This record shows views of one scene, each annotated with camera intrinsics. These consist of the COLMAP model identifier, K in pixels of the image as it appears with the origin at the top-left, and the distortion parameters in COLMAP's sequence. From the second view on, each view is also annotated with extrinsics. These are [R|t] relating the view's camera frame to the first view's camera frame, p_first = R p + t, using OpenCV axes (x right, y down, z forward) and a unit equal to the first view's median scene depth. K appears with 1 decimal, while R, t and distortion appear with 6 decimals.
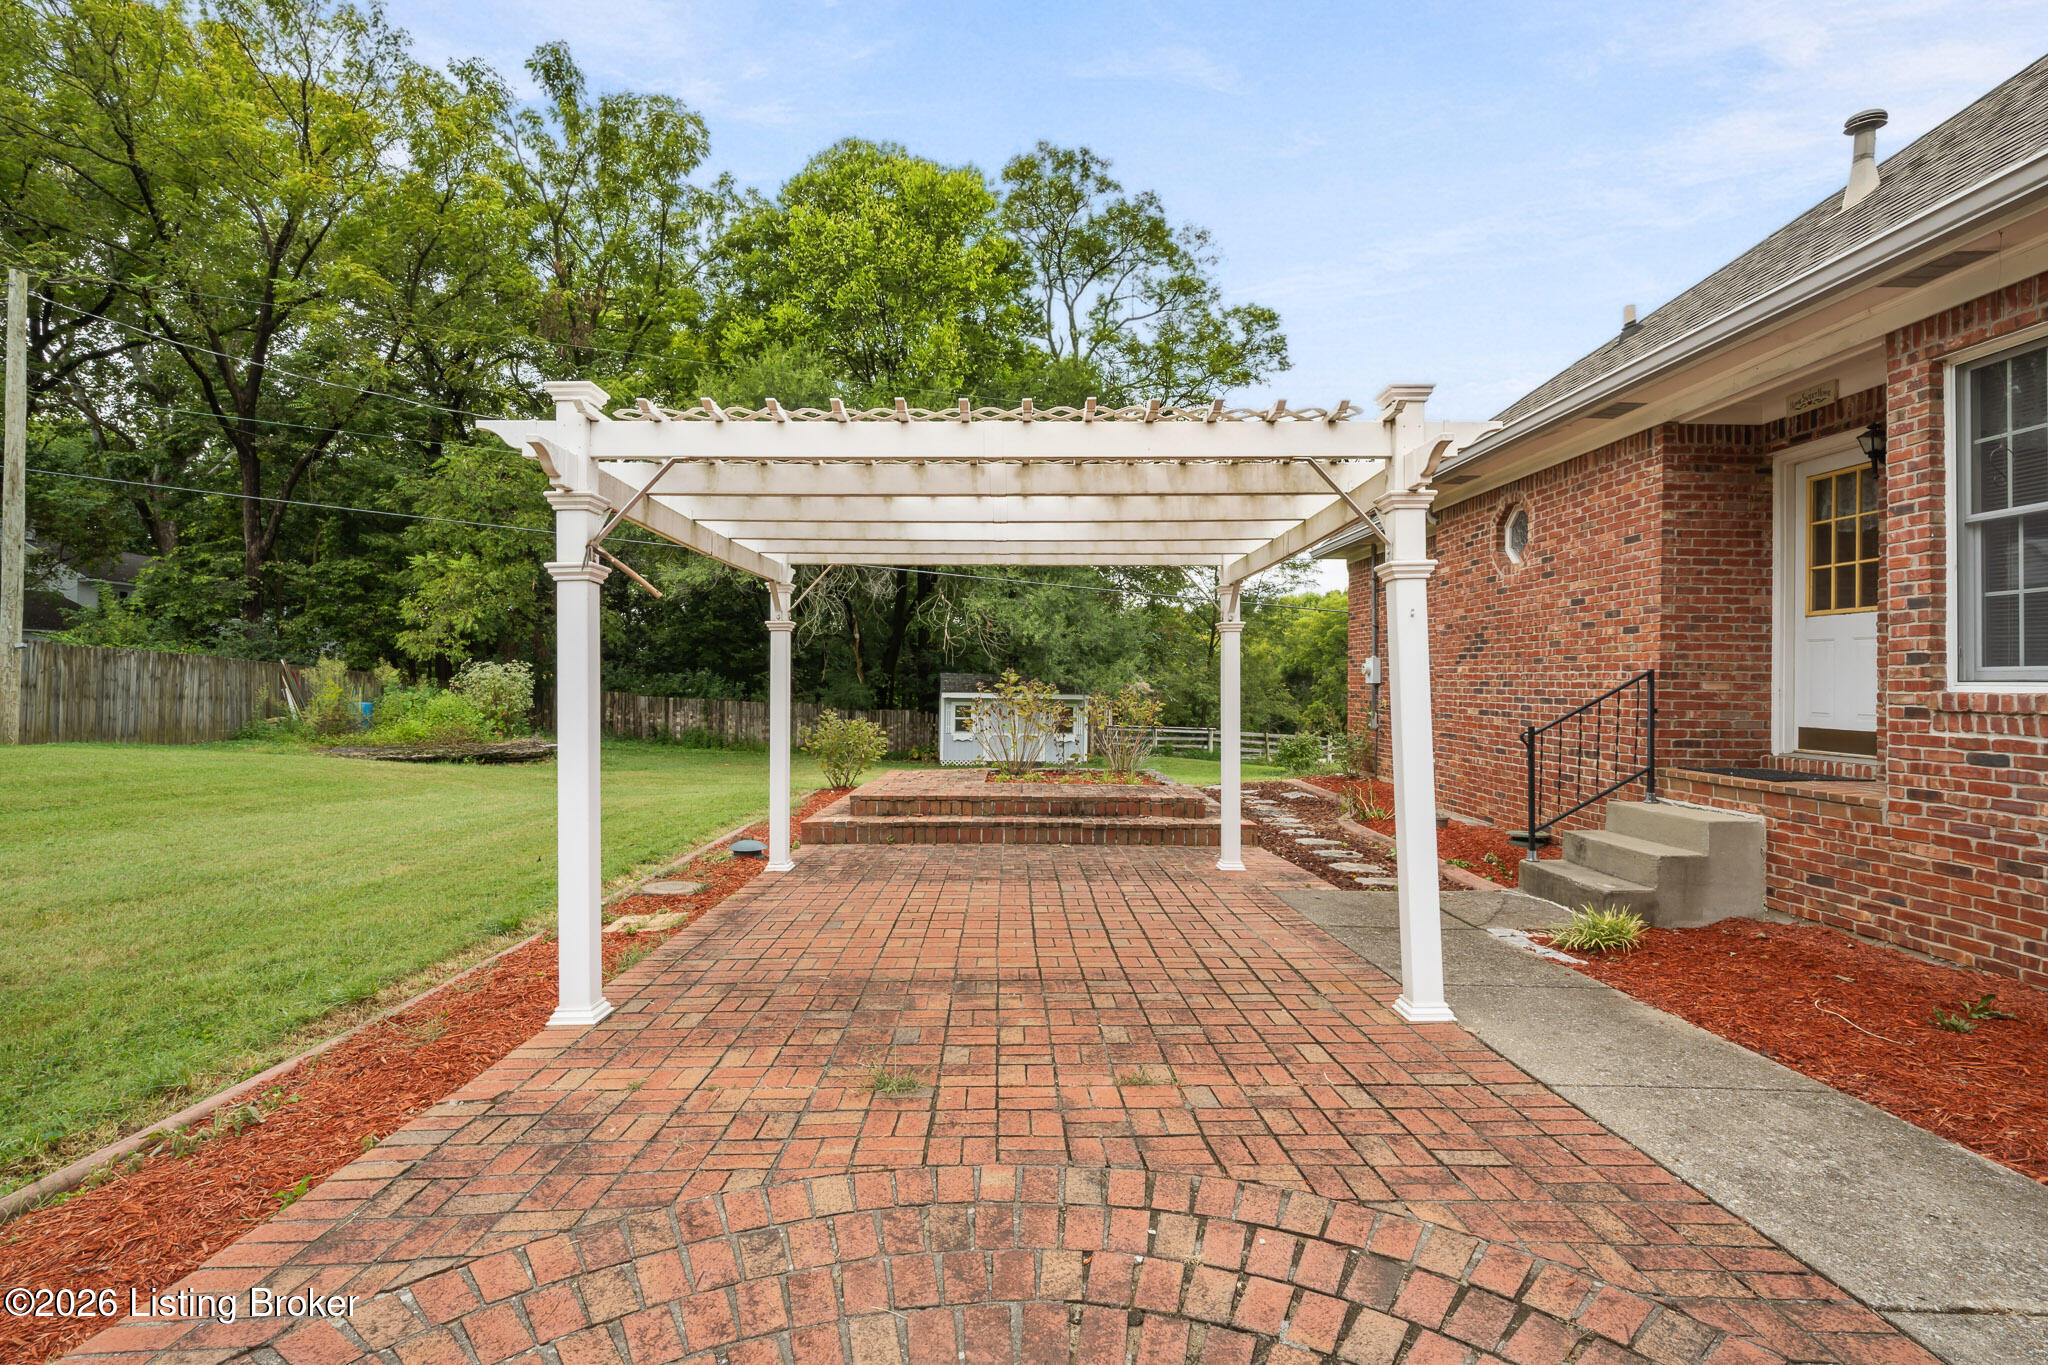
lens RADIAL K [[973.4, 0, 1027.4], [0, 973.4, 669.5], [0, 0, 1]] dist [-0.000558, -0.001968]
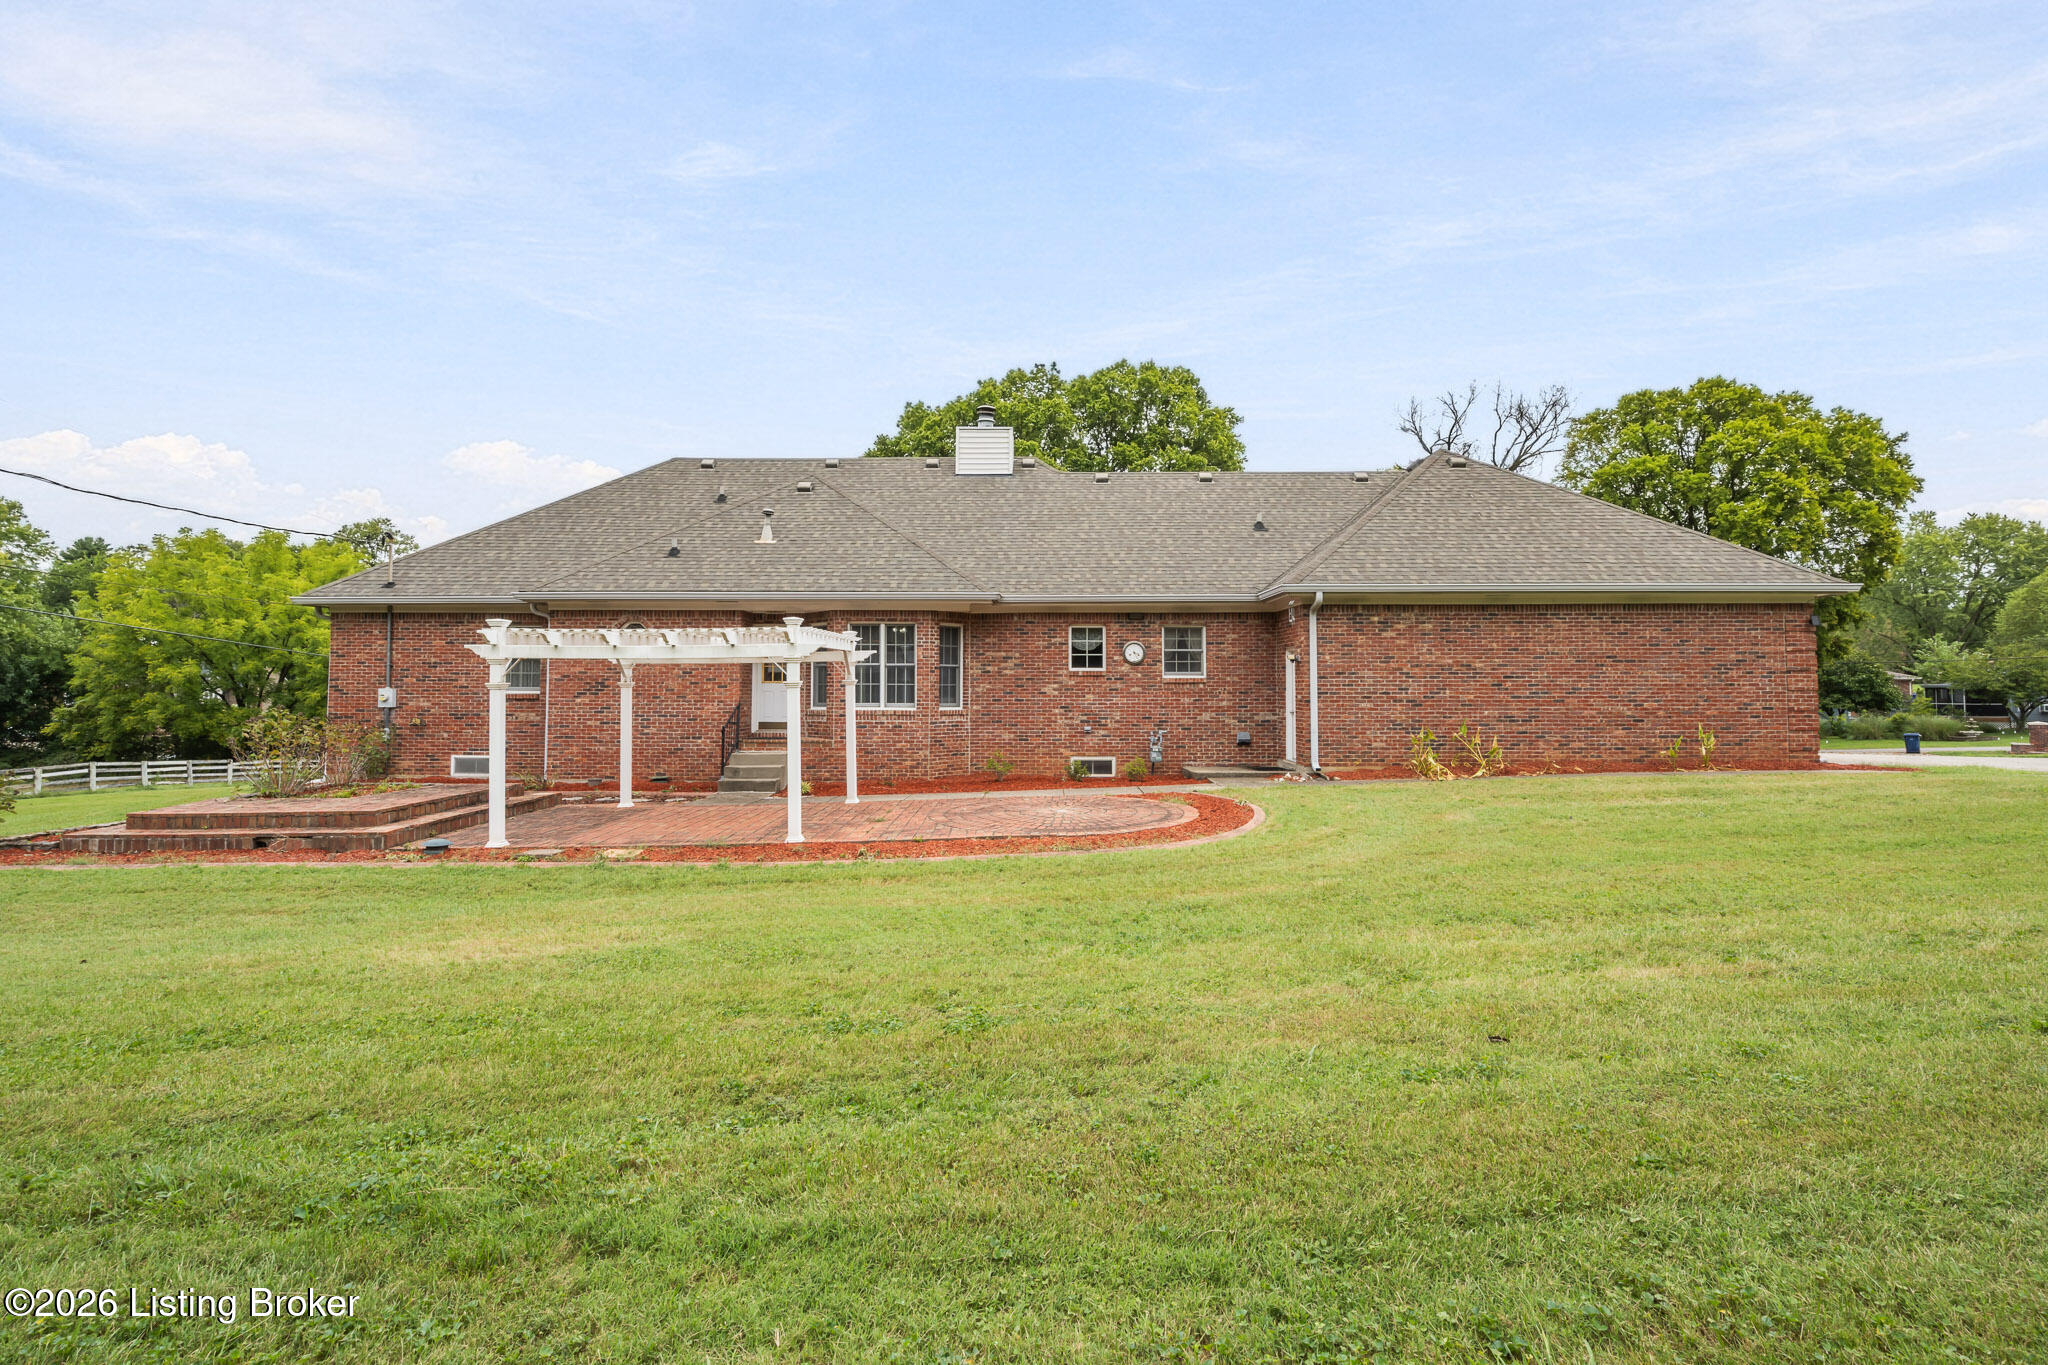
lens RADIAL K [[923.6, 0, 1018.8], [0, 923.6, 663.3], [0, 0, 1]] dist [-0.000953, -0.000599]
pose [[0.043334, 0.015747, 0.998937, -1.341747], [-0.011288, 0.999820, -0.015271, -0.056296], [-0.998997, -0.010614, 0.043504, 0.091850]]
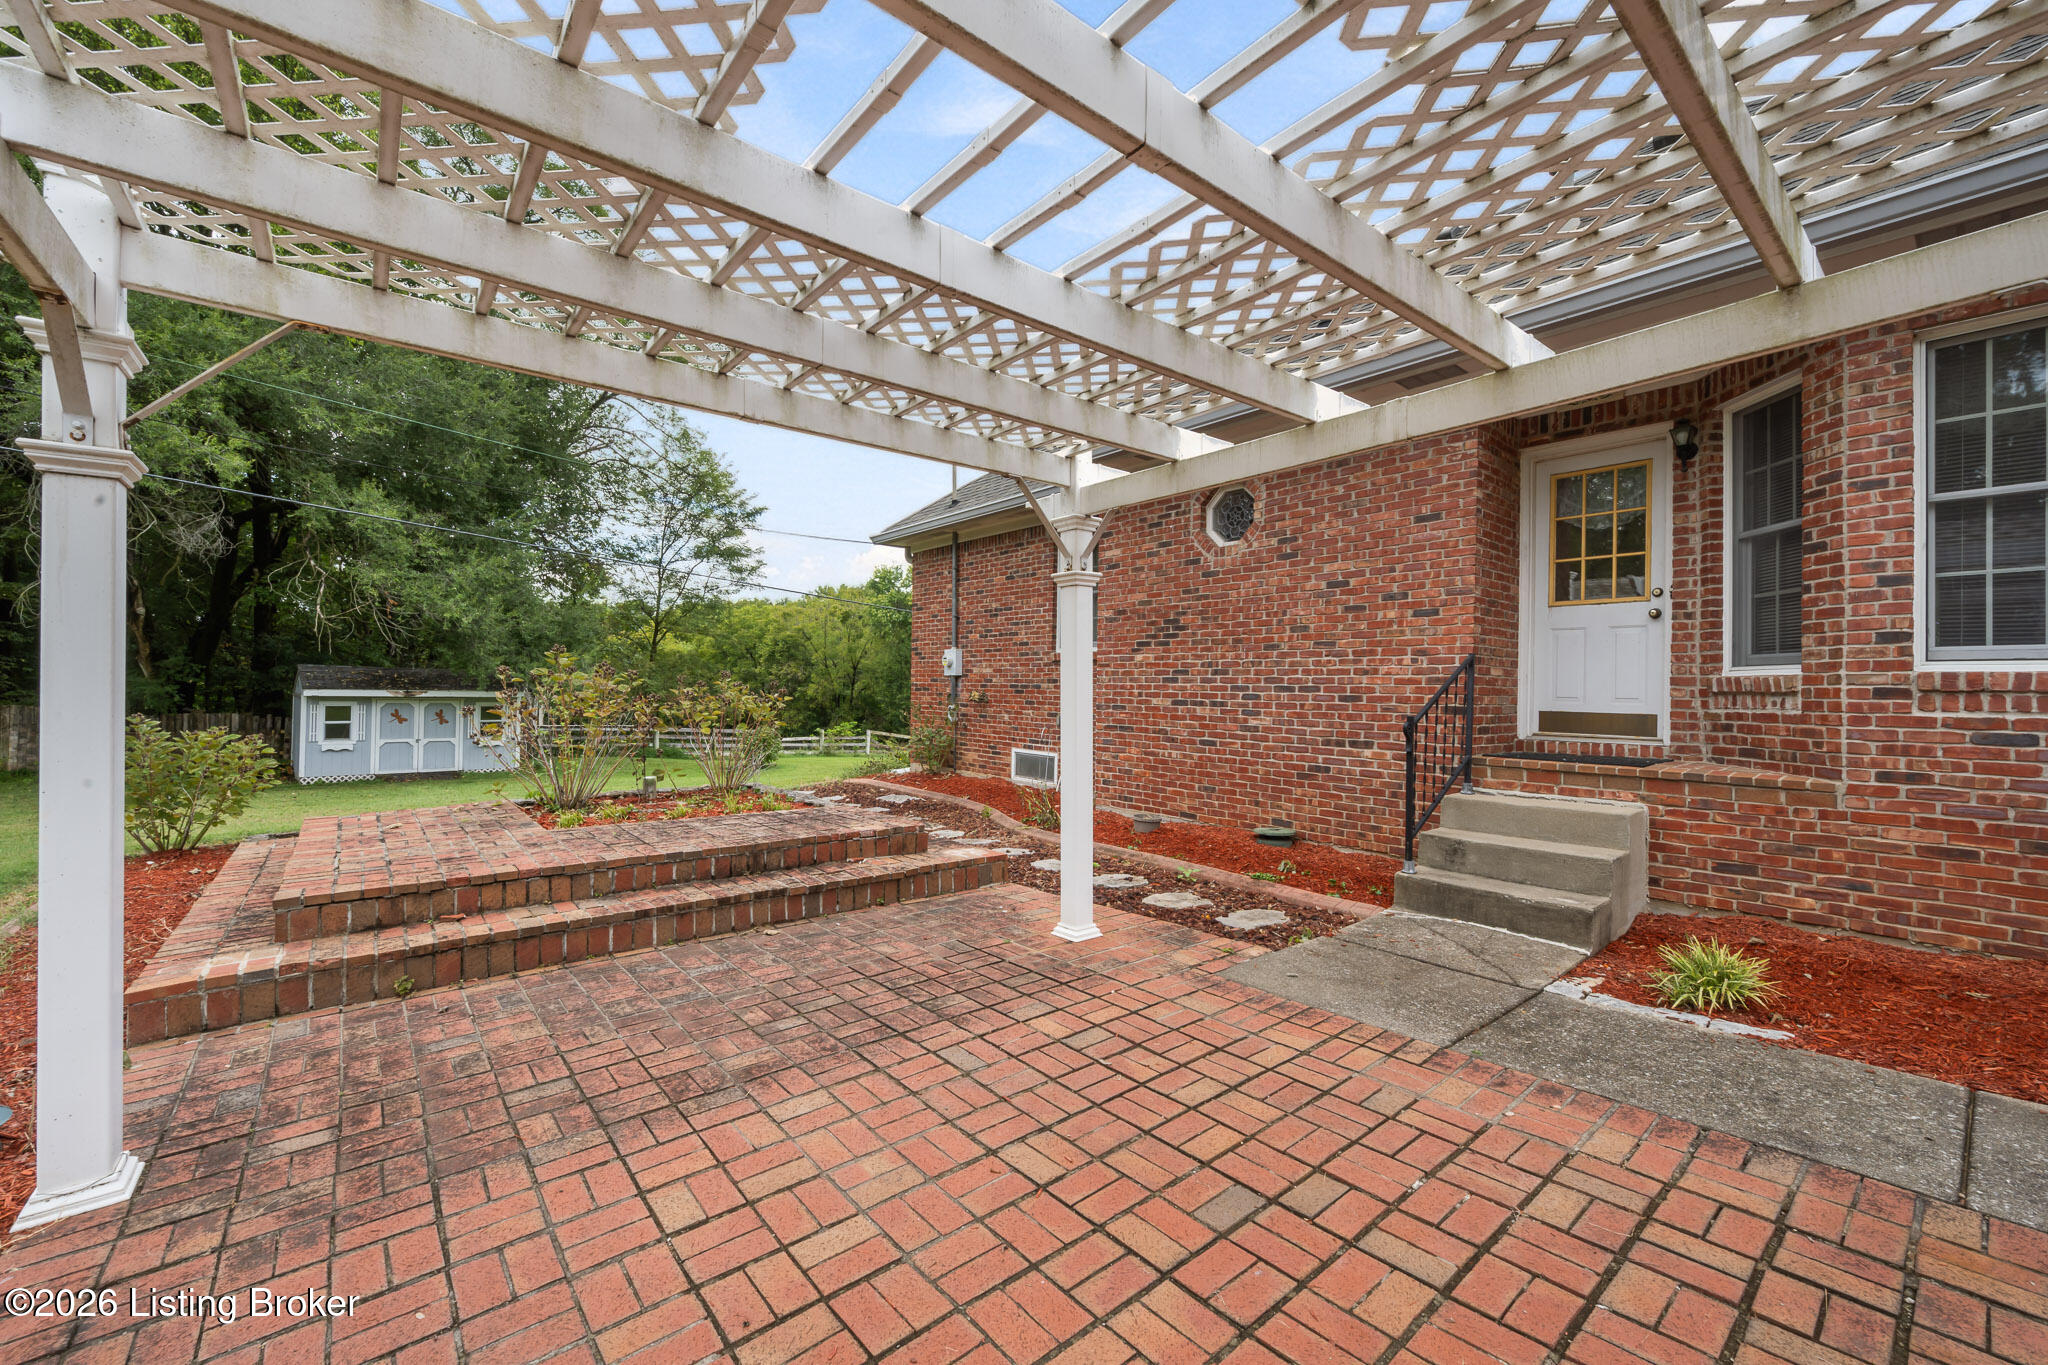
lens RADIAL K [[820.2, 0, 1031.2], [0, 820.2, 681.2], [0, 0, 1]] dist [-0.004688, 0.000376]
pose [[0.782154, 0.003769, 0.623074, -0.139664], [-0.011305, 0.999903, 0.008144, 0.018527], [-0.622983, -0.013414, 0.782120, 0.466177]]
